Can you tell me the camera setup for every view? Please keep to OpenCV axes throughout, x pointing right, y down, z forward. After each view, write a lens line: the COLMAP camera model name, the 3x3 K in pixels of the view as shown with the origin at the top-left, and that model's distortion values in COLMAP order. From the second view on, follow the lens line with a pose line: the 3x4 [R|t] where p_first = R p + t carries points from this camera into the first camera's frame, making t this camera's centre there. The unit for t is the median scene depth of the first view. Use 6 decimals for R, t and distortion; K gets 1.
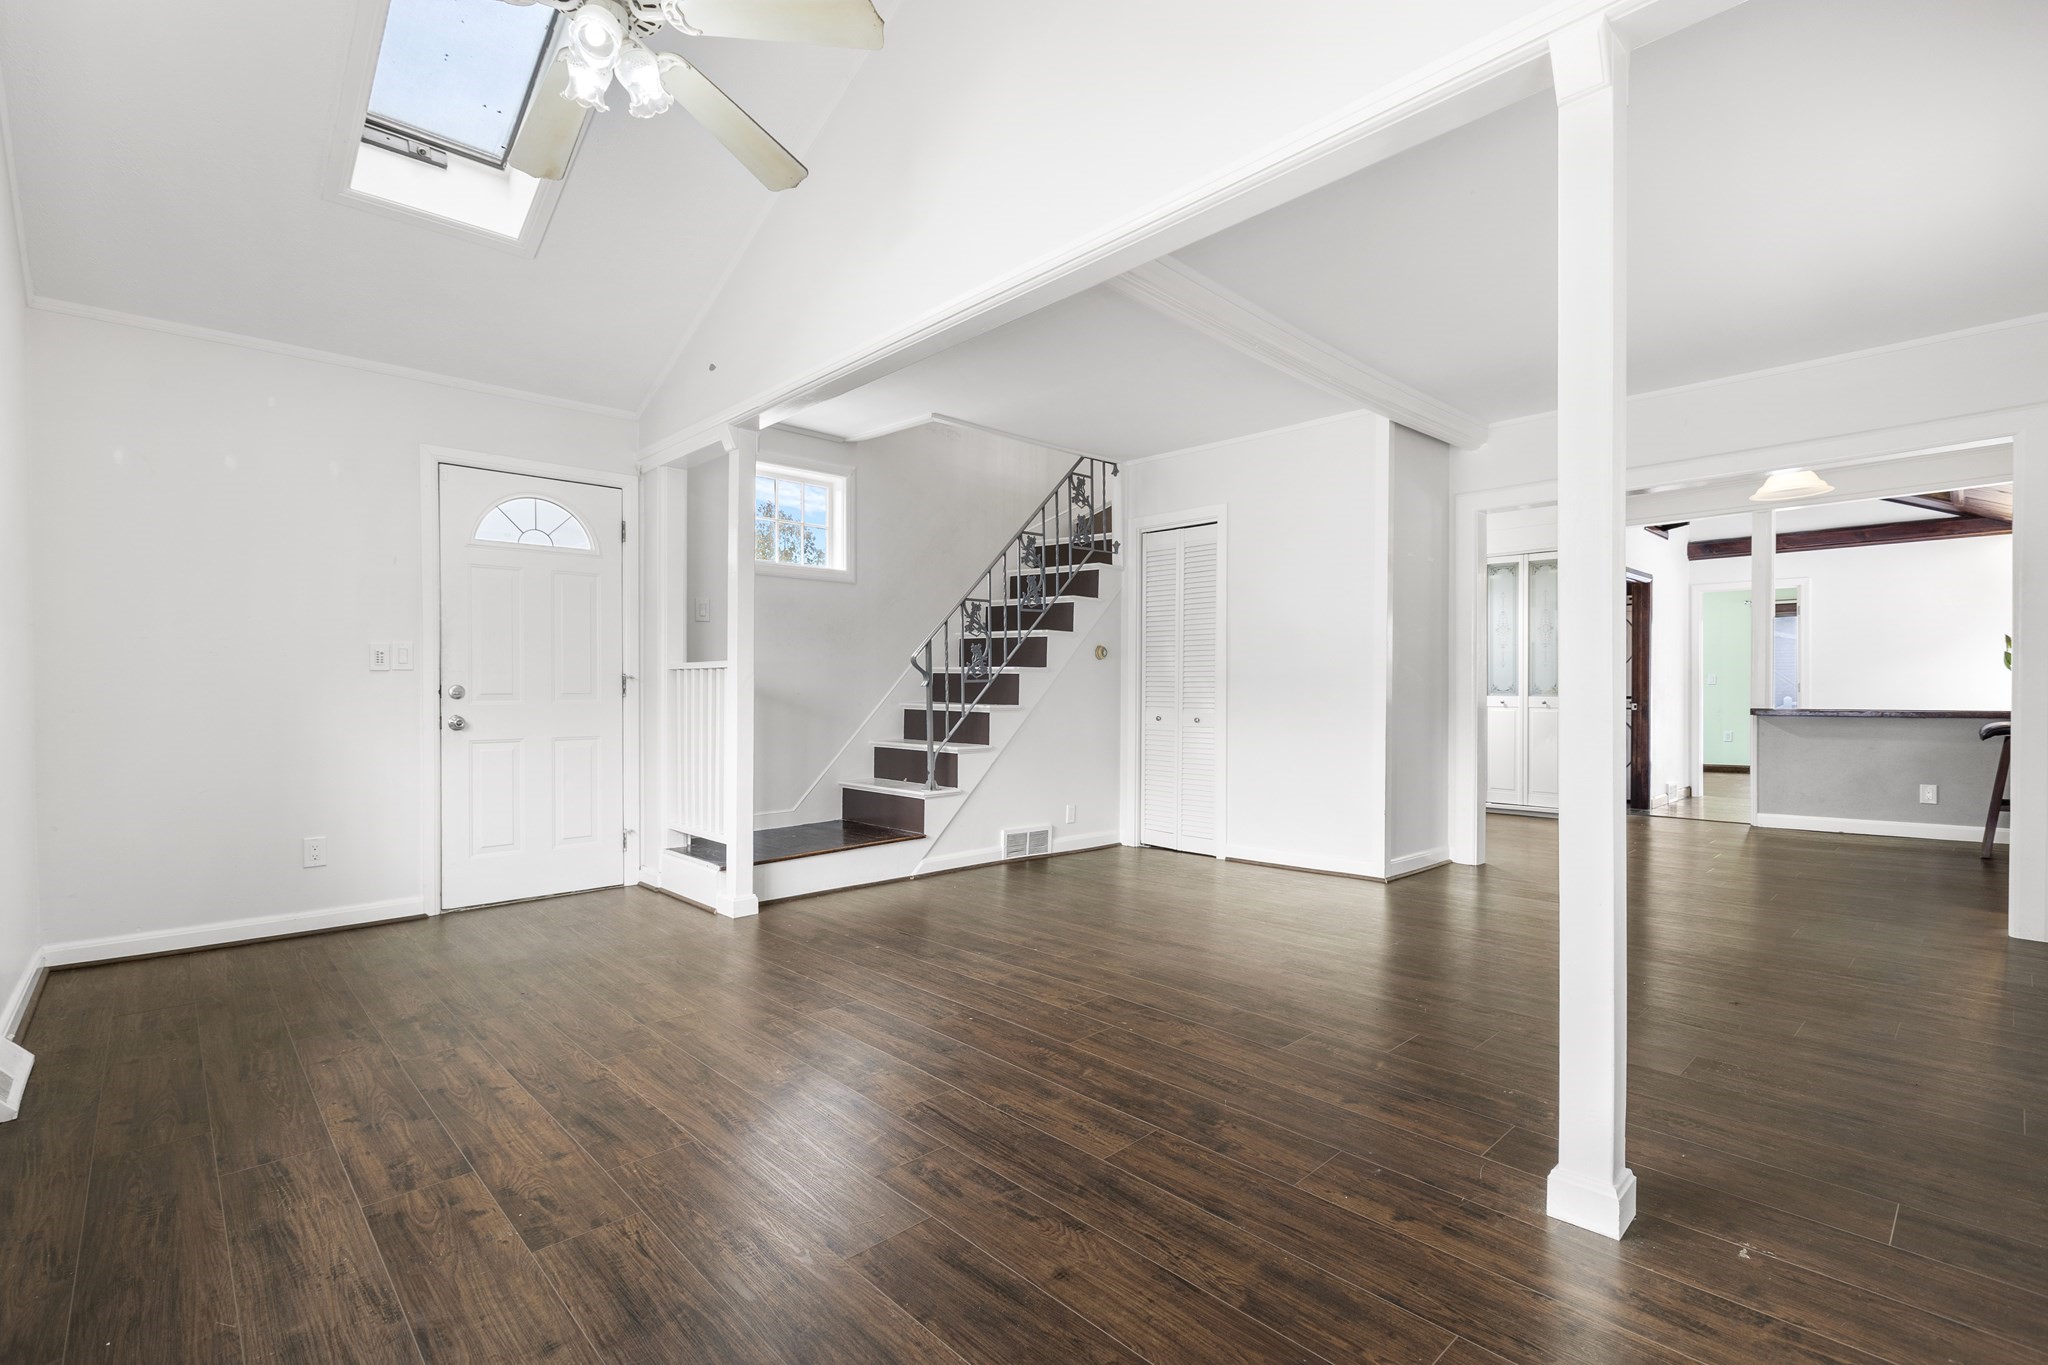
lens RADIAL K [[952.2, 0, 1011.8], [0, 952.2, 693.8], [0, 0, 1]] dist [-0.000711, 0.000102]
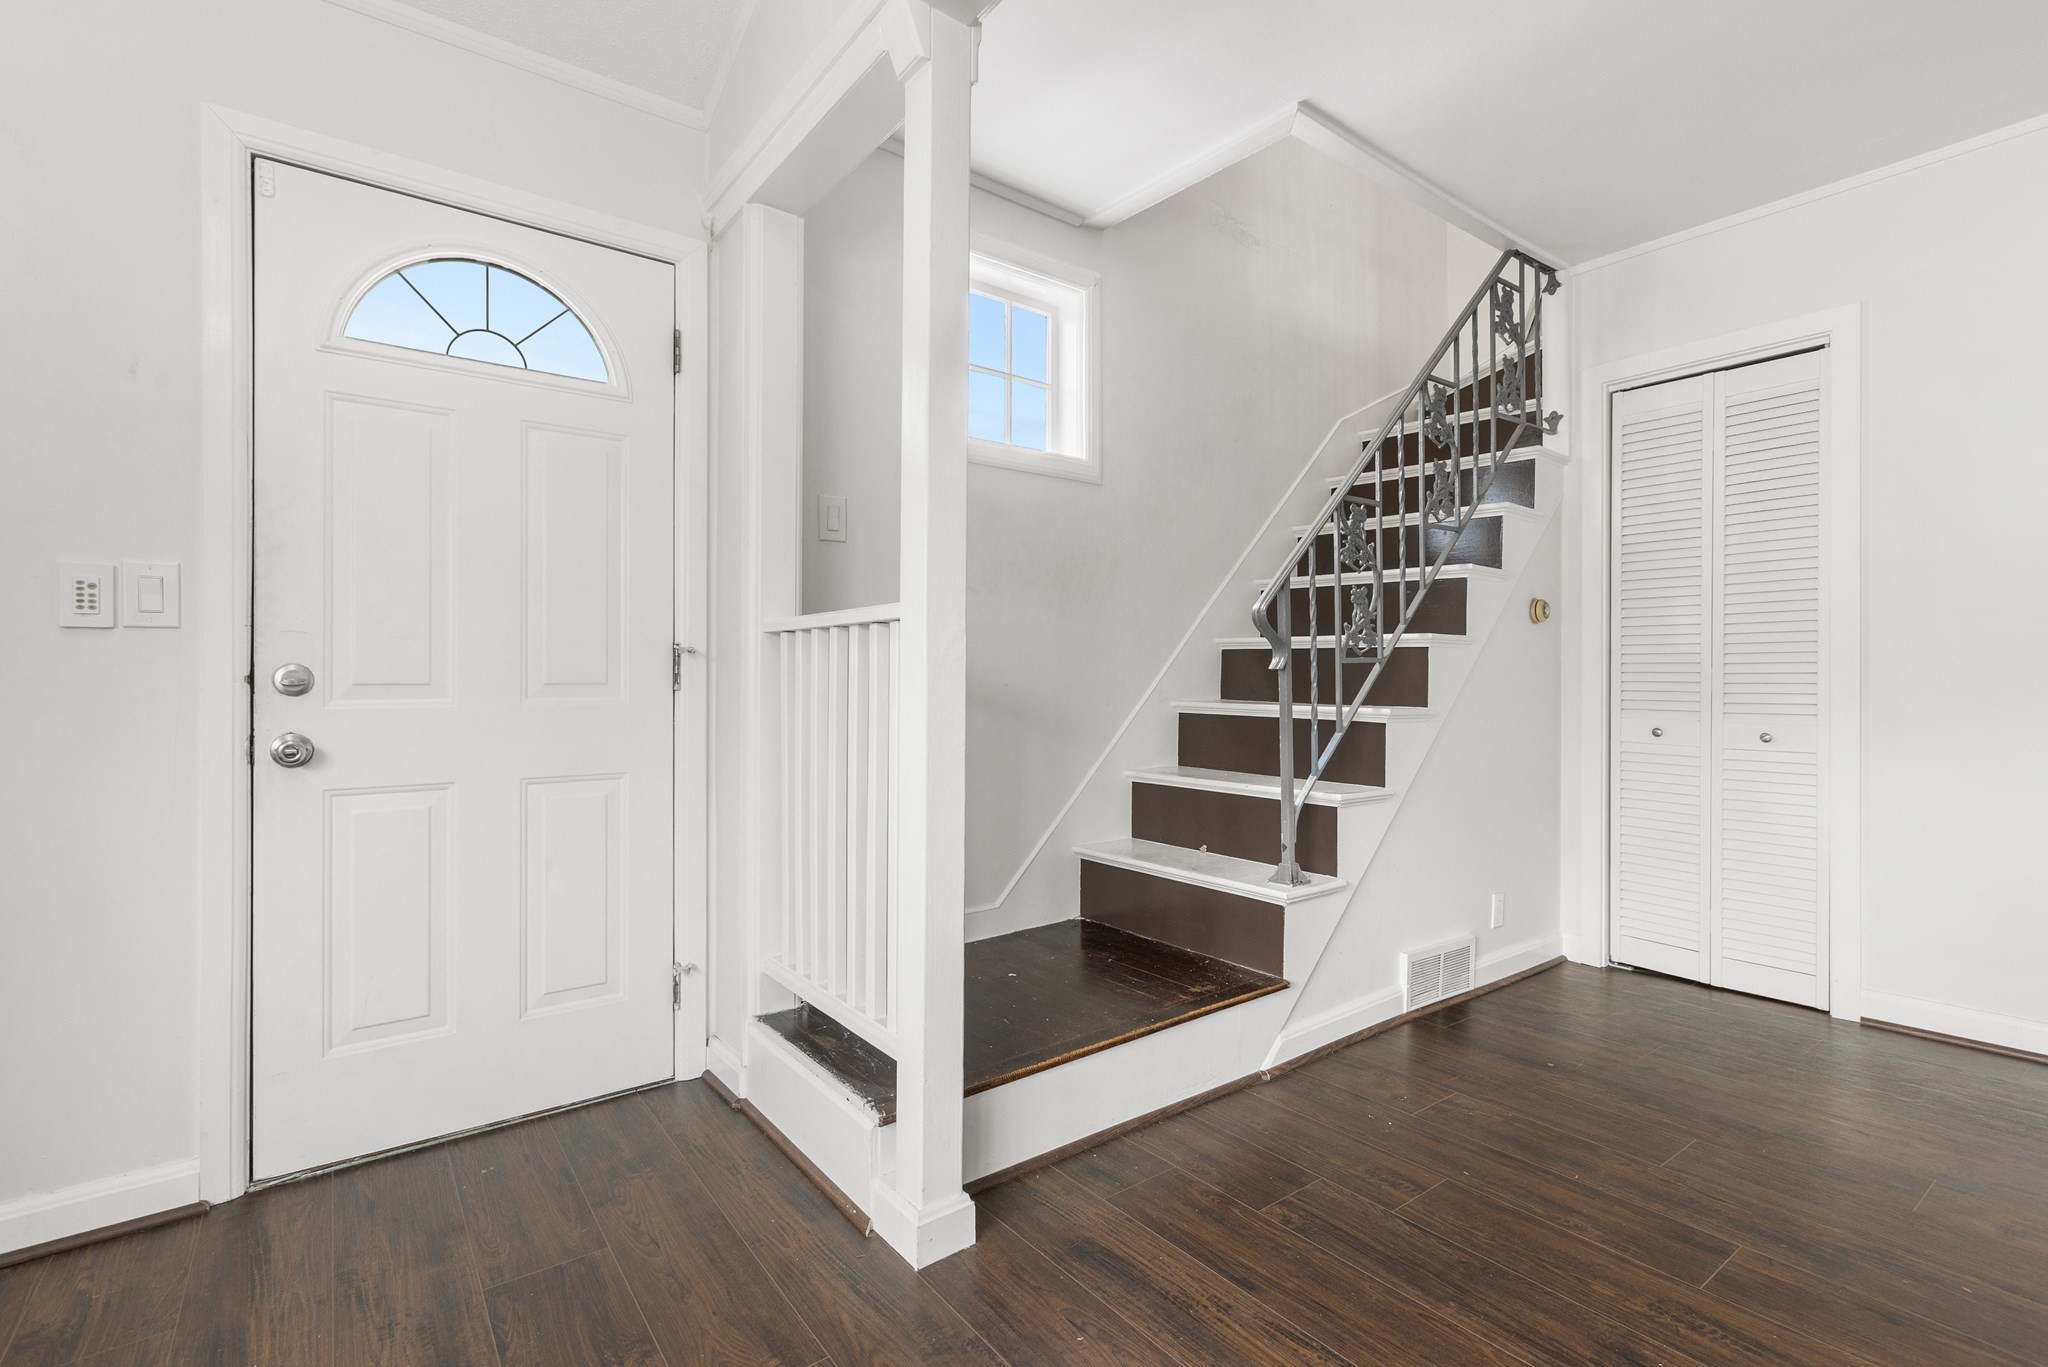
lens RADIAL K [[922.2, 0, 1020.0], [0, 922.2, 678.3], [0, 0, 1]] dist [0.001110, -0.001063]
pose [[0.995679, -0.000059, -0.092859, -0.172151], [-0.000862, 0.999951, -0.009875, 0.001220], [0.092856, 0.009912, 0.995630, 0.498690]]
